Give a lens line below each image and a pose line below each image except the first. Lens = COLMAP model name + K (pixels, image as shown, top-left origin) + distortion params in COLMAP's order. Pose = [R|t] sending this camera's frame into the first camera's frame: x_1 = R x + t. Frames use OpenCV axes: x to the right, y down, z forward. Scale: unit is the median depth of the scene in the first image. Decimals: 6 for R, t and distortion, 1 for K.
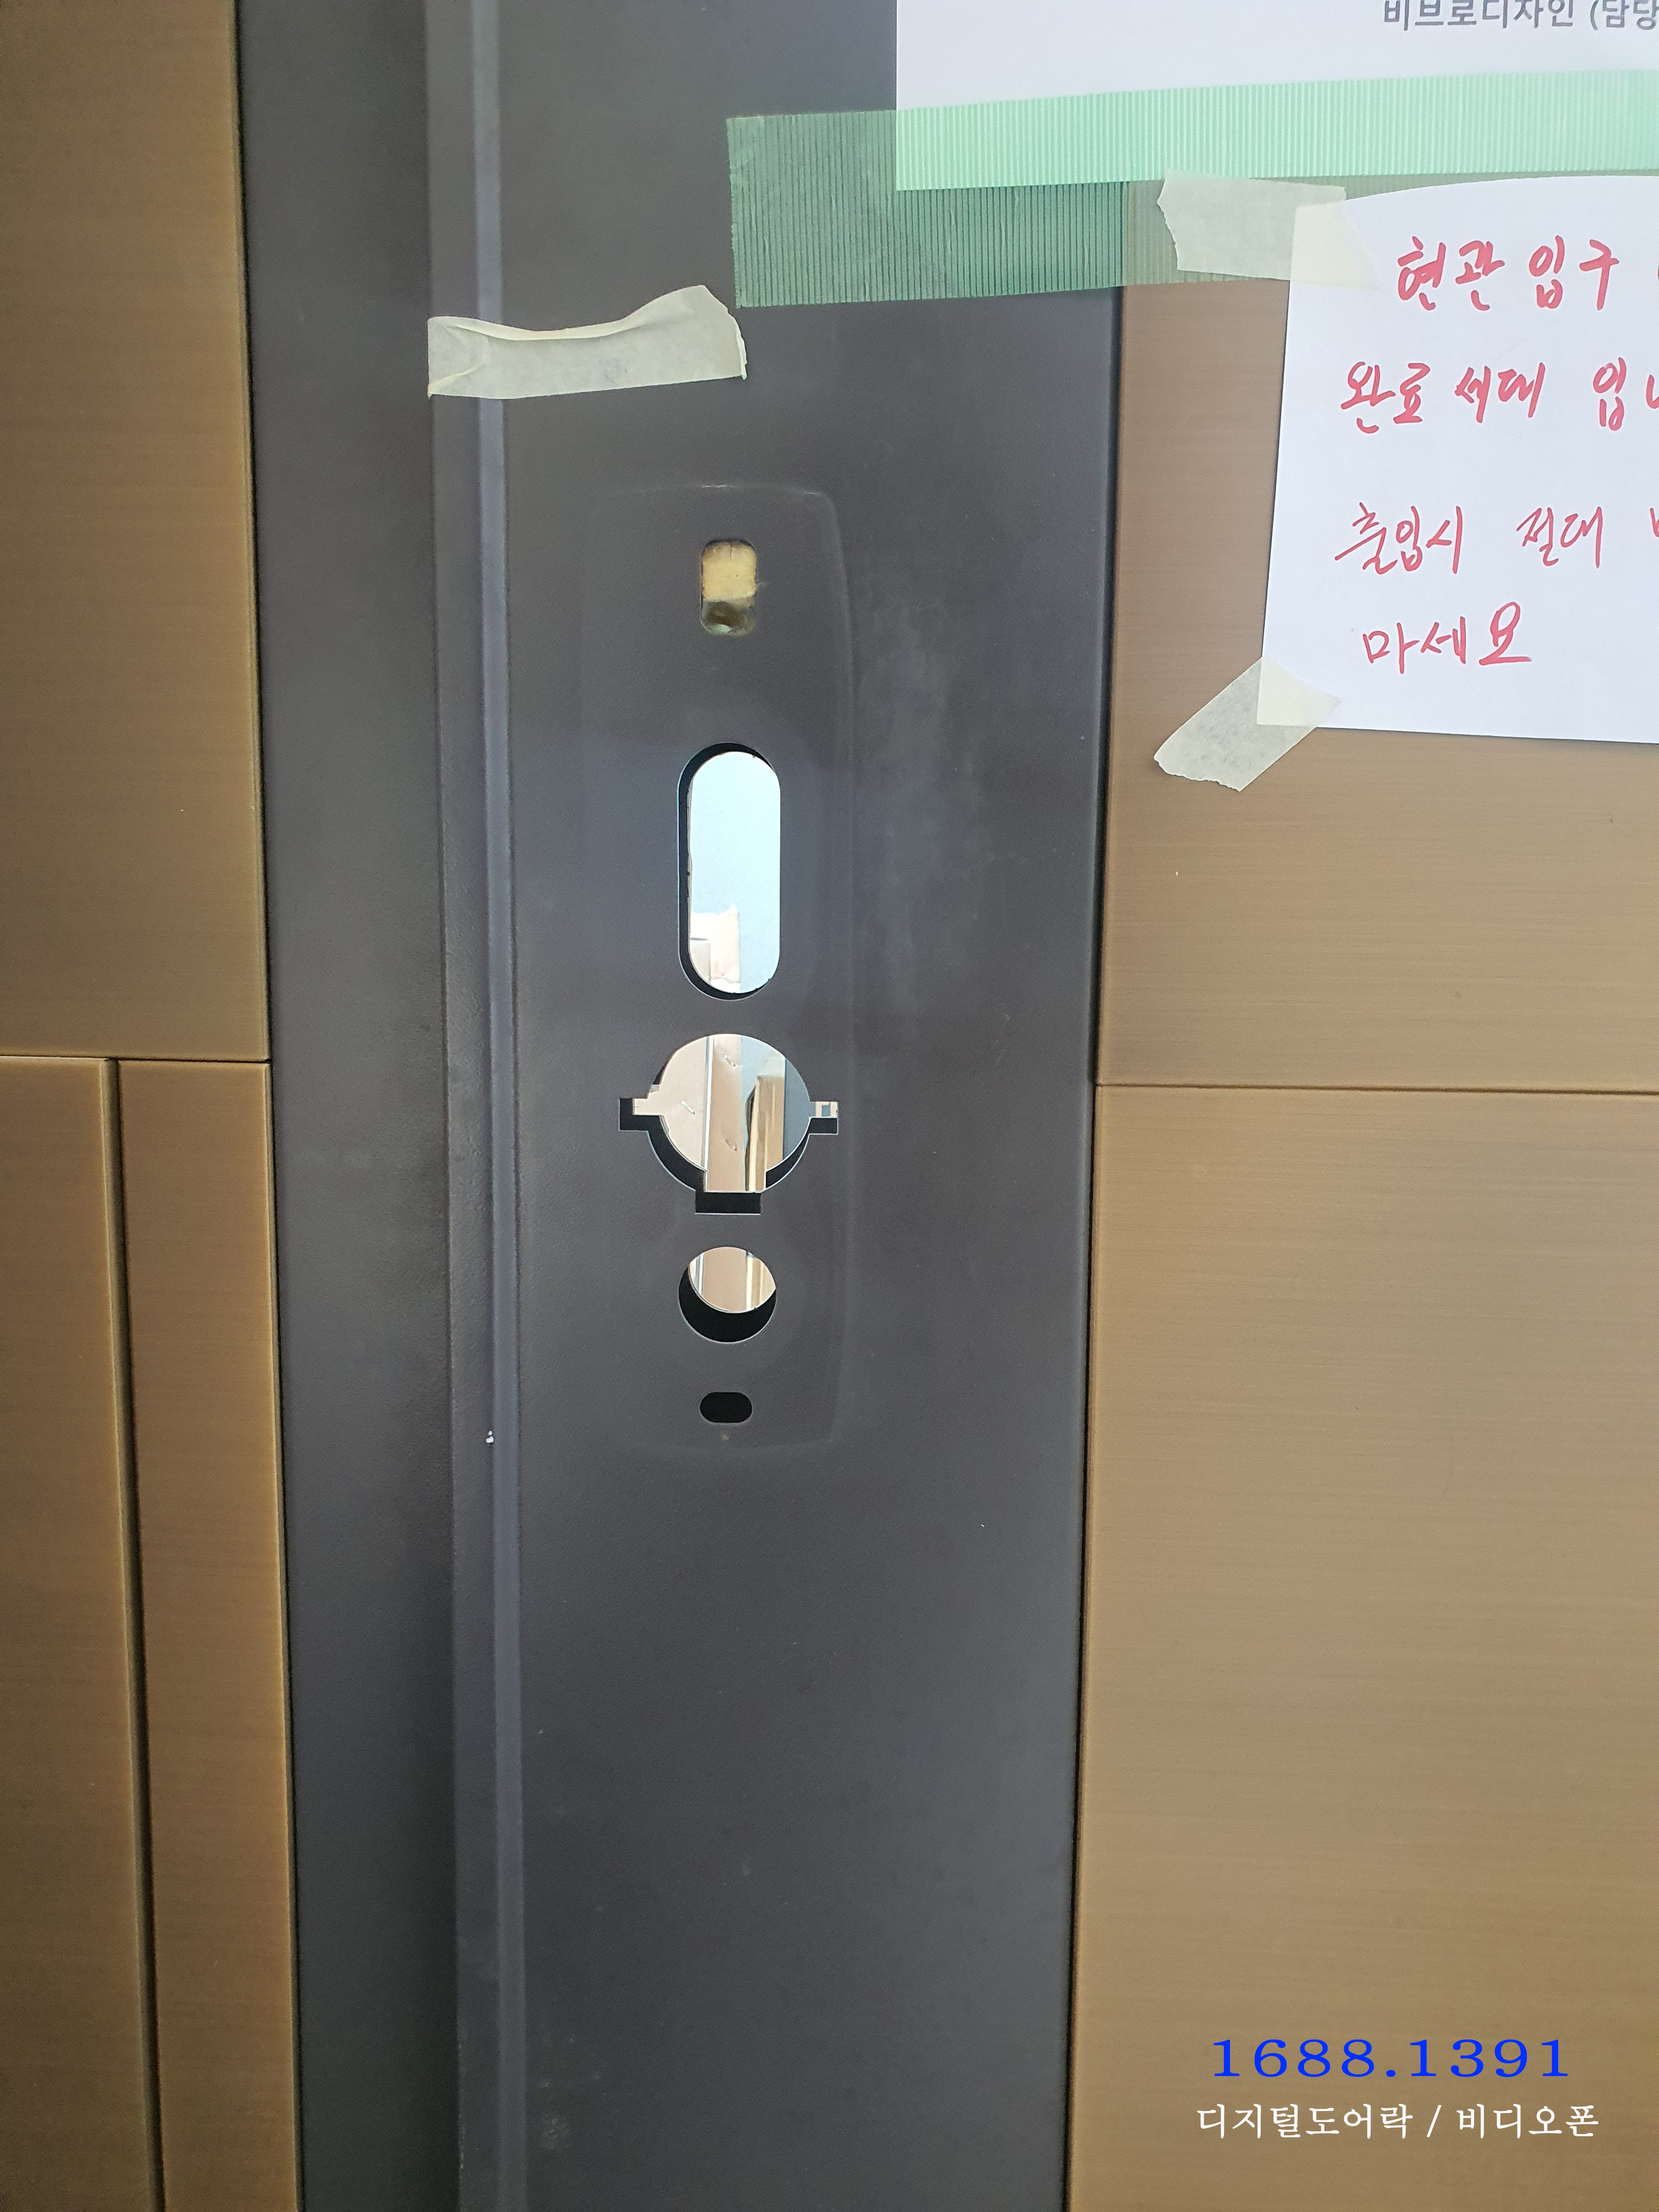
lens RADIAL K [[2192.8, 0, 829.5], [0, 2192.8, 1106.0], [0, 0, 1]] dist [0.010641, 0.006366]
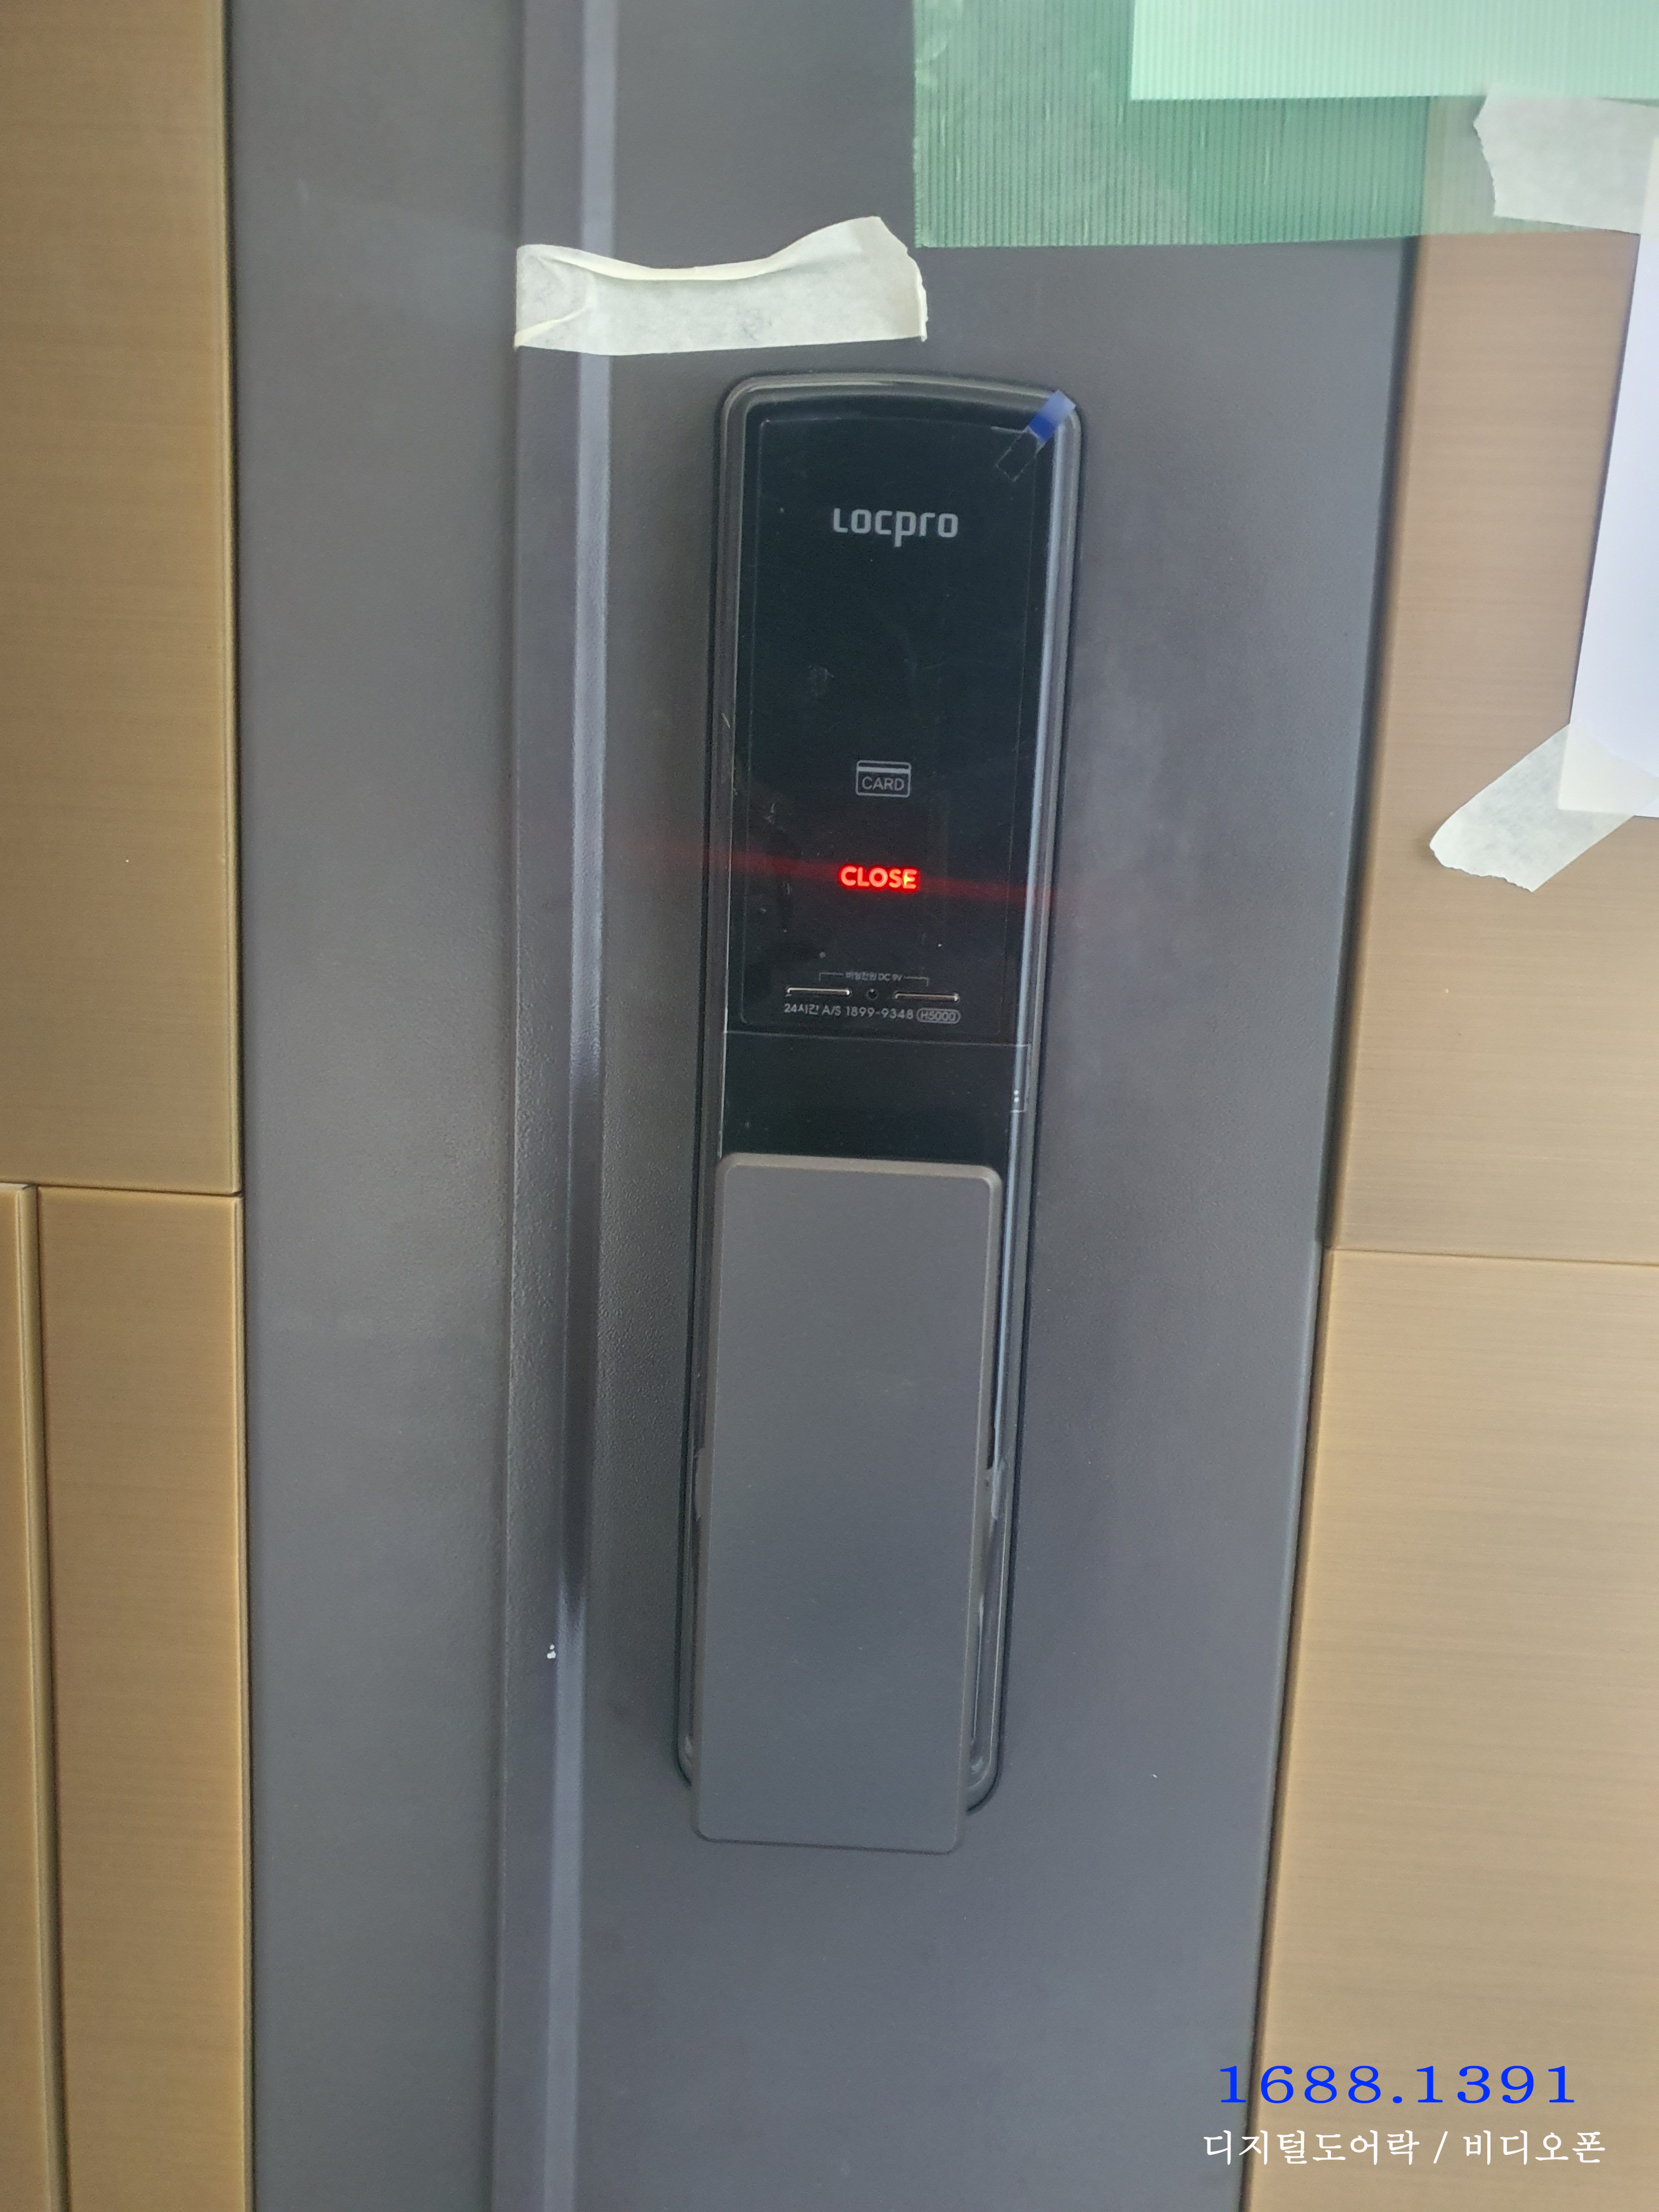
lens RADIAL K [[2192.8, 0, 829.5], [0, 2192.8, 1106.0], [0, 0, 1]] dist [0.010641, 0.006366]
pose [[0.995030, 0.050735, -0.085683, 0.009291], [-0.053496, 0.998110, -0.030244, -0.035172], [0.083986, 0.034677, 0.995863, 0.235735]]
